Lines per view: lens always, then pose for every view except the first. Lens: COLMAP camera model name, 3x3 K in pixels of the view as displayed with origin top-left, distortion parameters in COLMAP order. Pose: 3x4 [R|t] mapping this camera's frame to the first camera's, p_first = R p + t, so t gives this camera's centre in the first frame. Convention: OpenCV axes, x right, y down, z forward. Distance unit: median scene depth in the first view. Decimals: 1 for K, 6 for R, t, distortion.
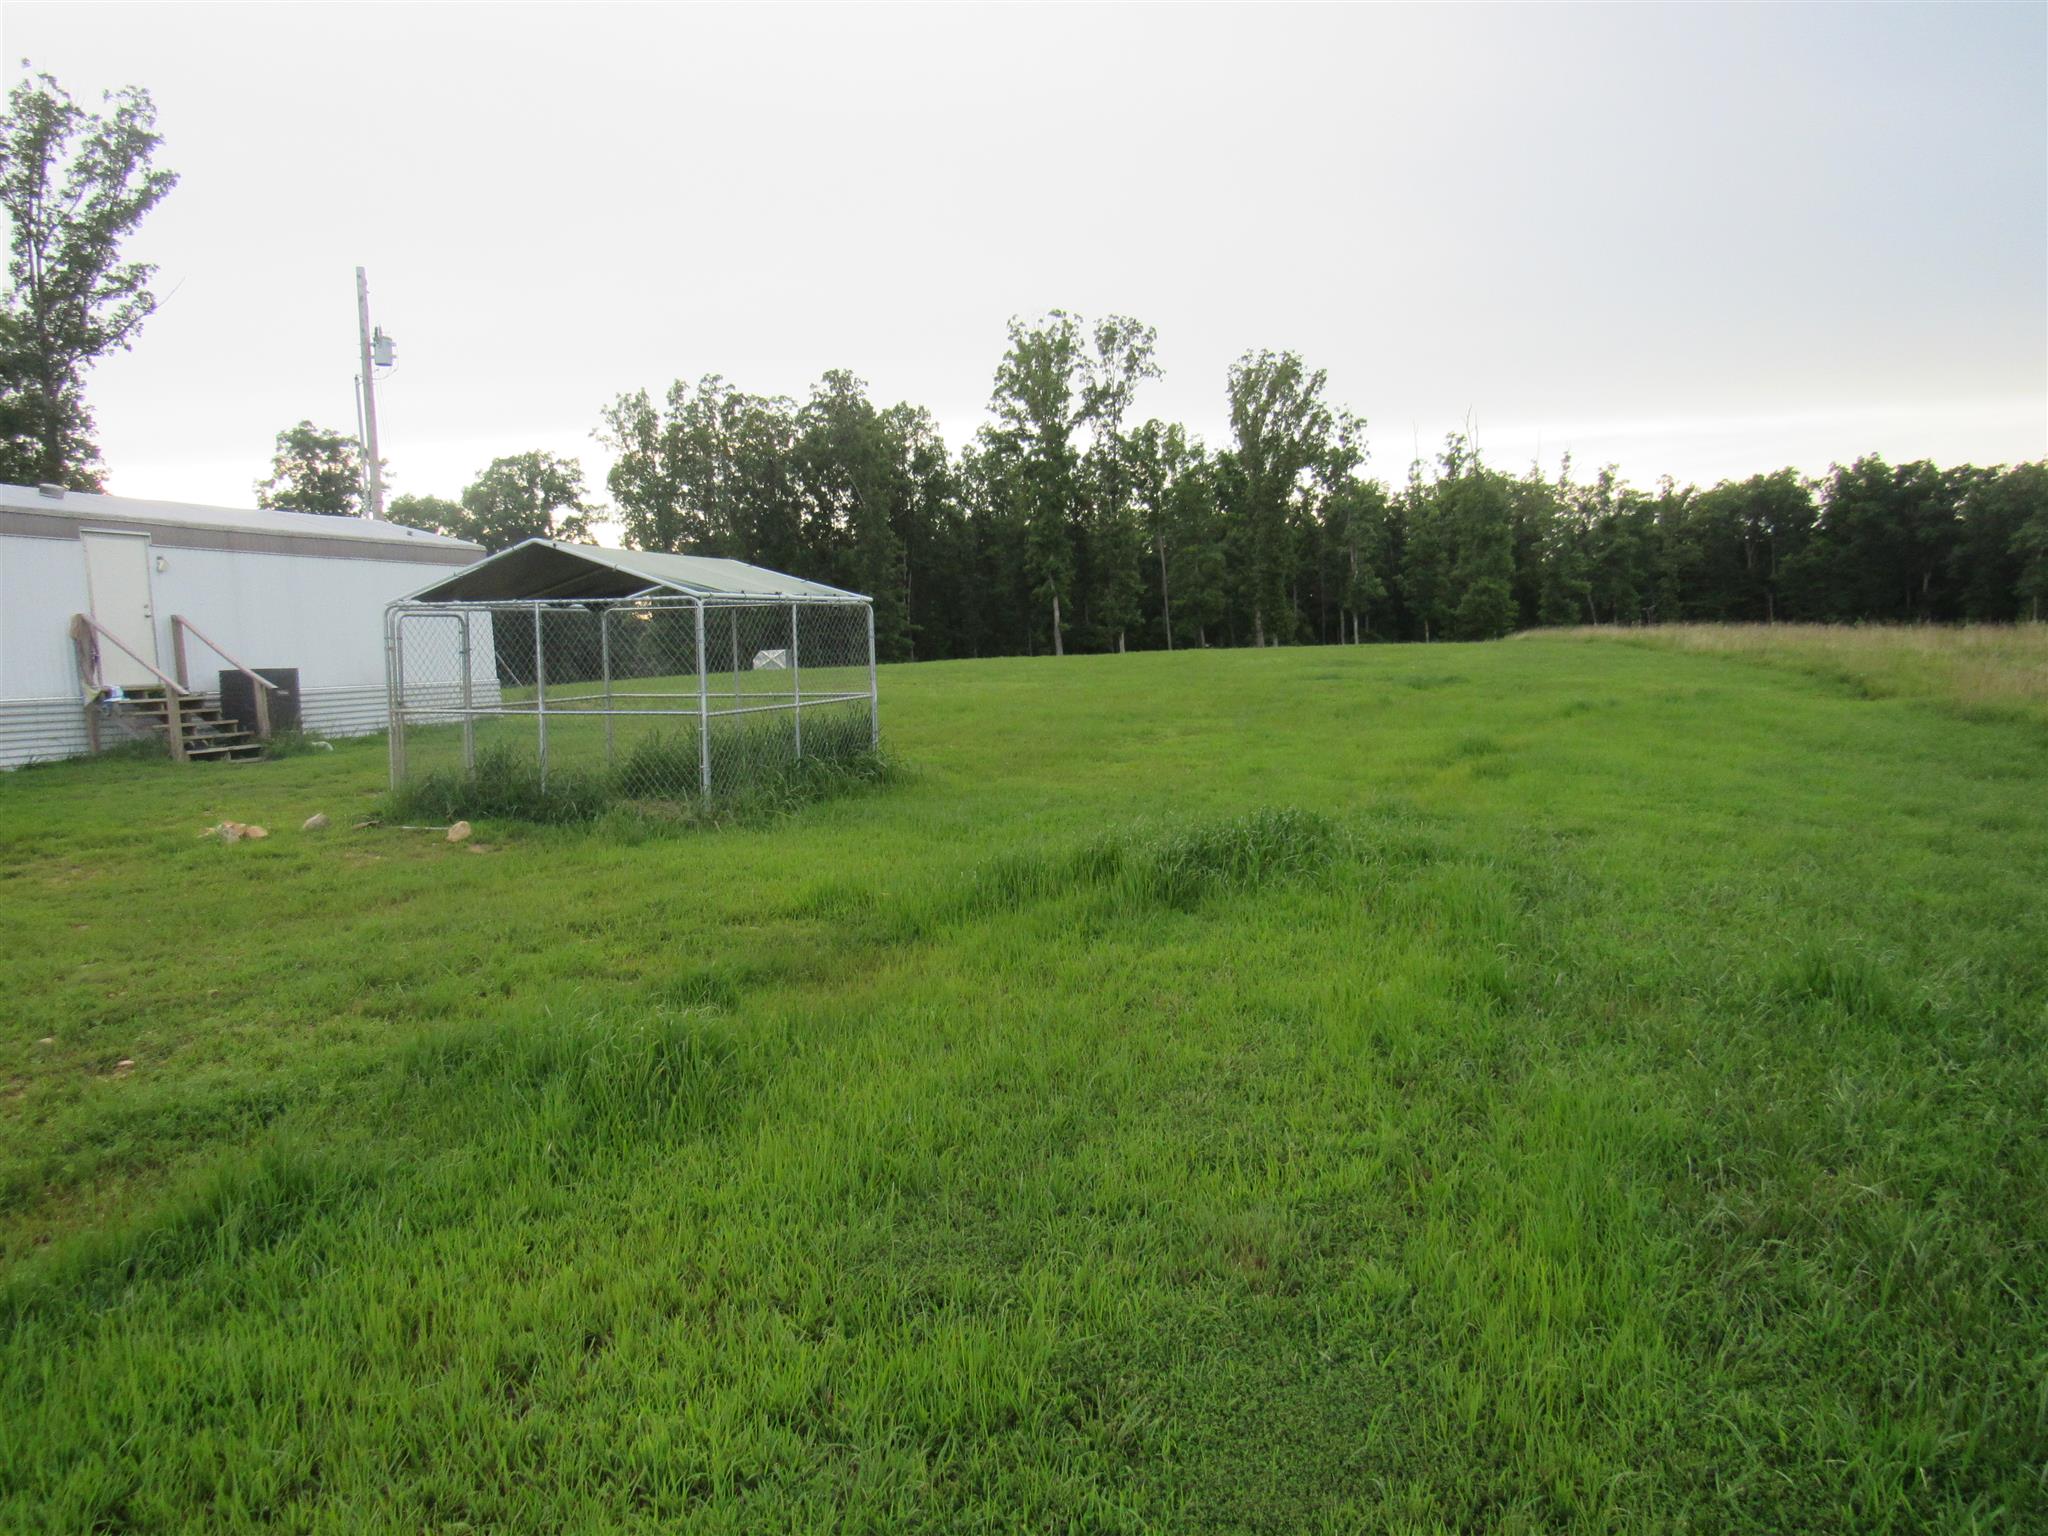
lens RADIAL K [[1444.1, 0, 1014.4], [0, 1444.1, 774.4], [0, 0, 1]] dist [-0.027935, -0.004056]
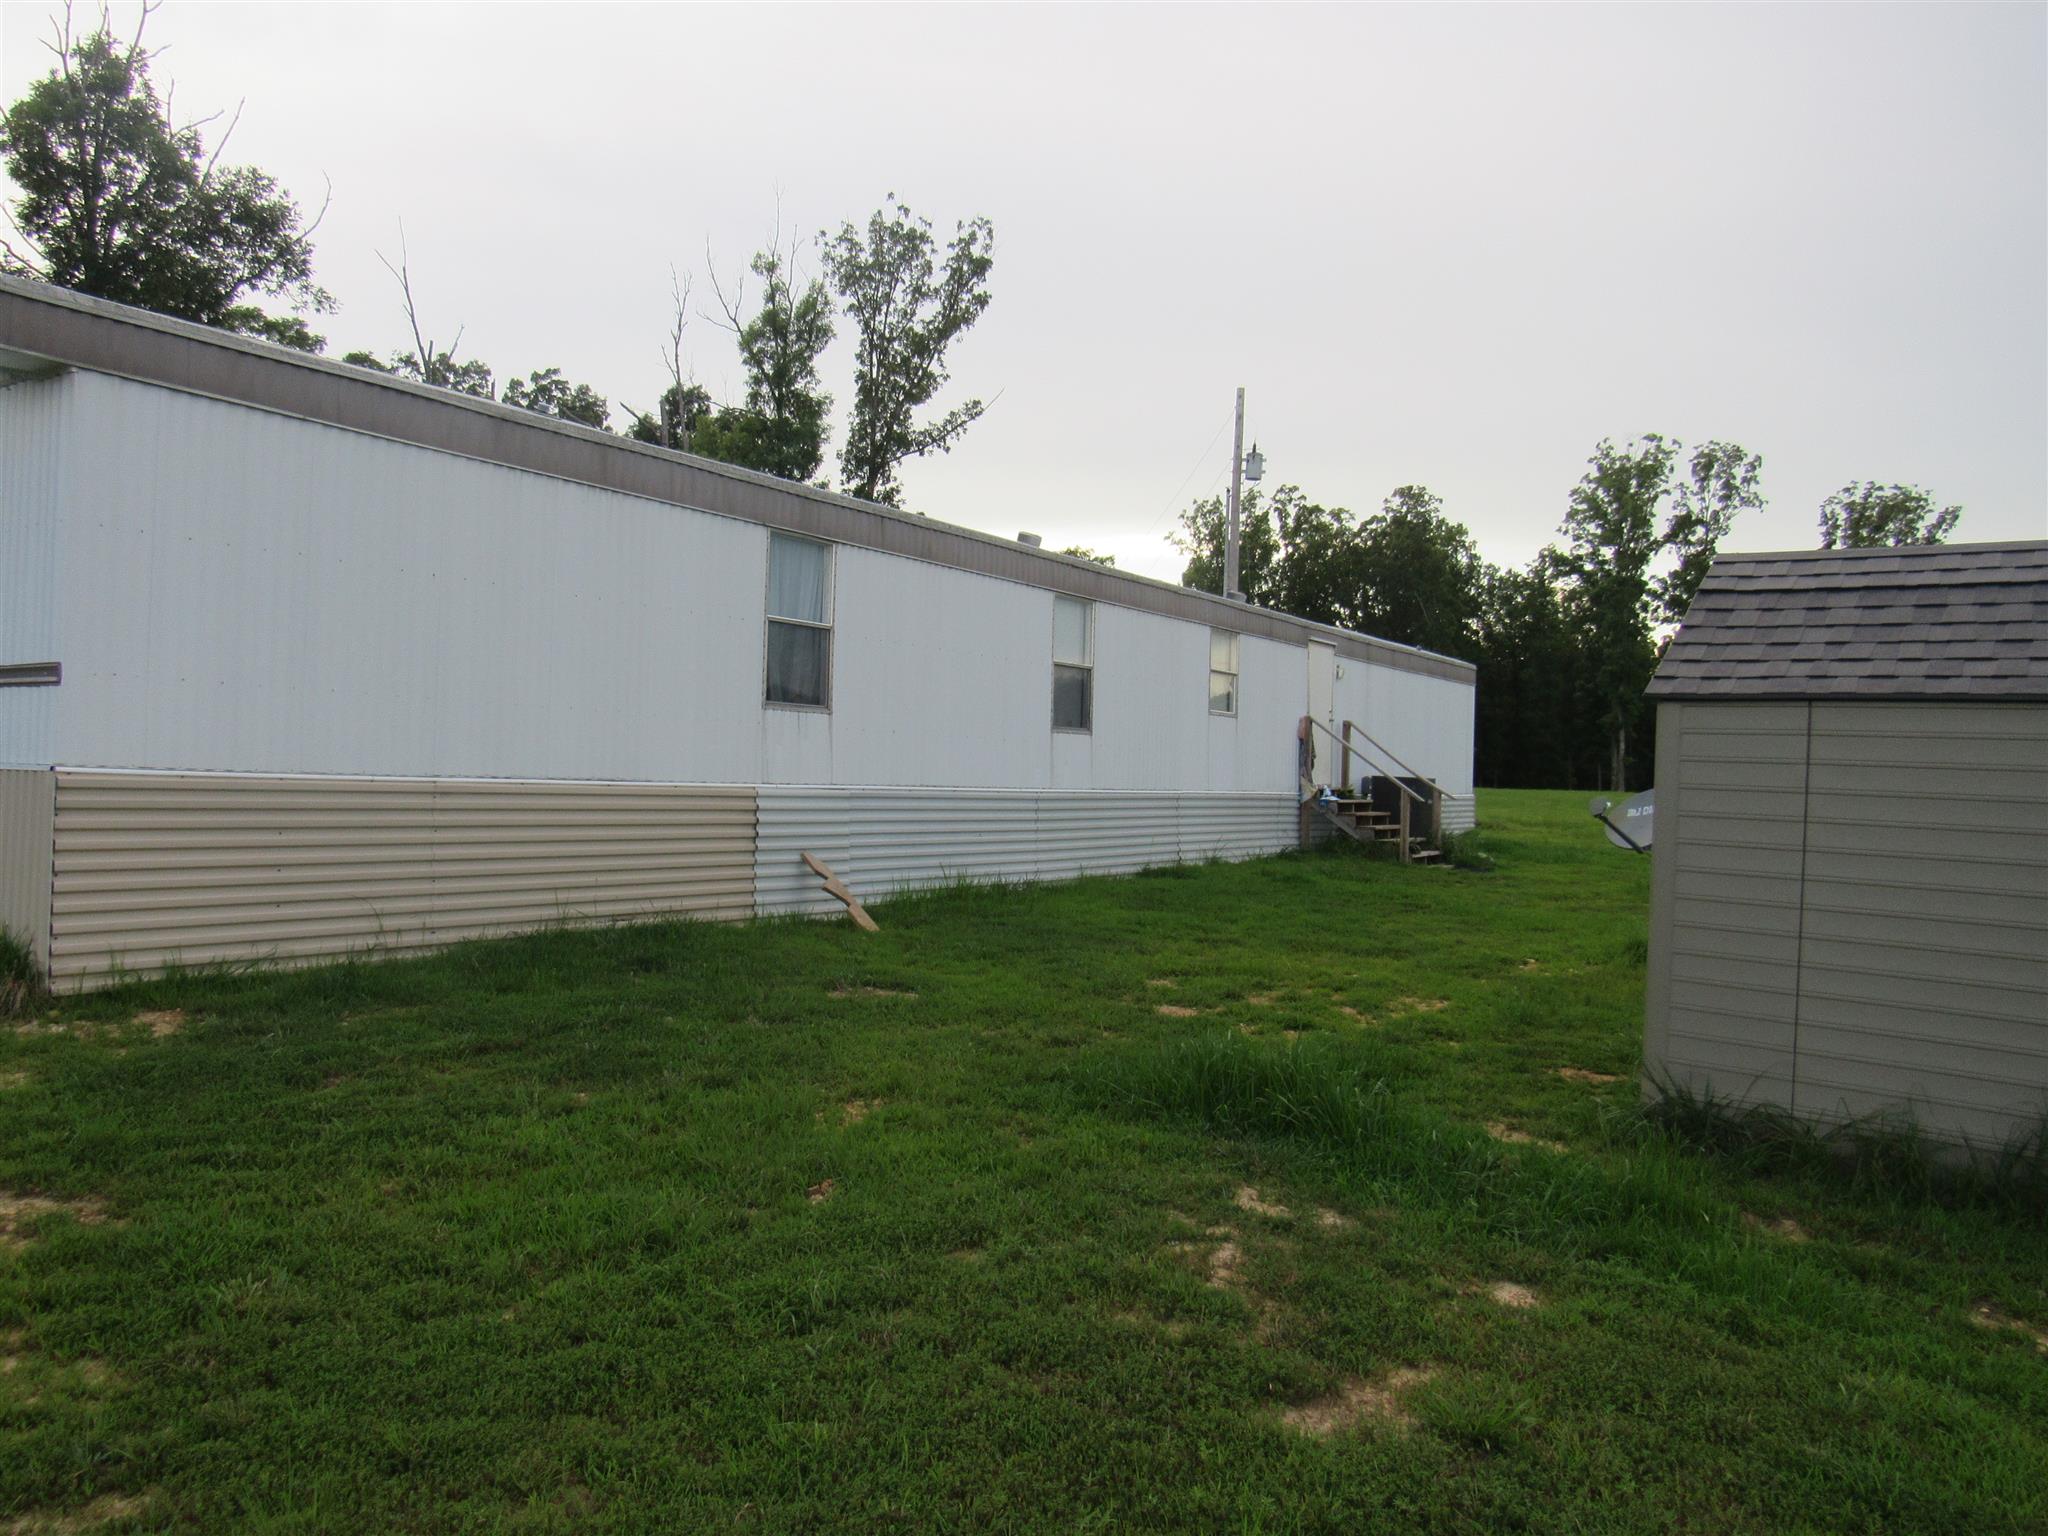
lens RADIAL K [[1444.1, 0, 1014.4], [0, 1444.1, 774.4], [0, 0, 1]] dist [-0.027935, -0.004056]
pose [[0.964119, 0.085468, -0.251335, -0.122430], [-0.102638, 0.993142, -0.055994, 0.002797], [0.244825, 0.079782, 0.966279, -0.019190]]
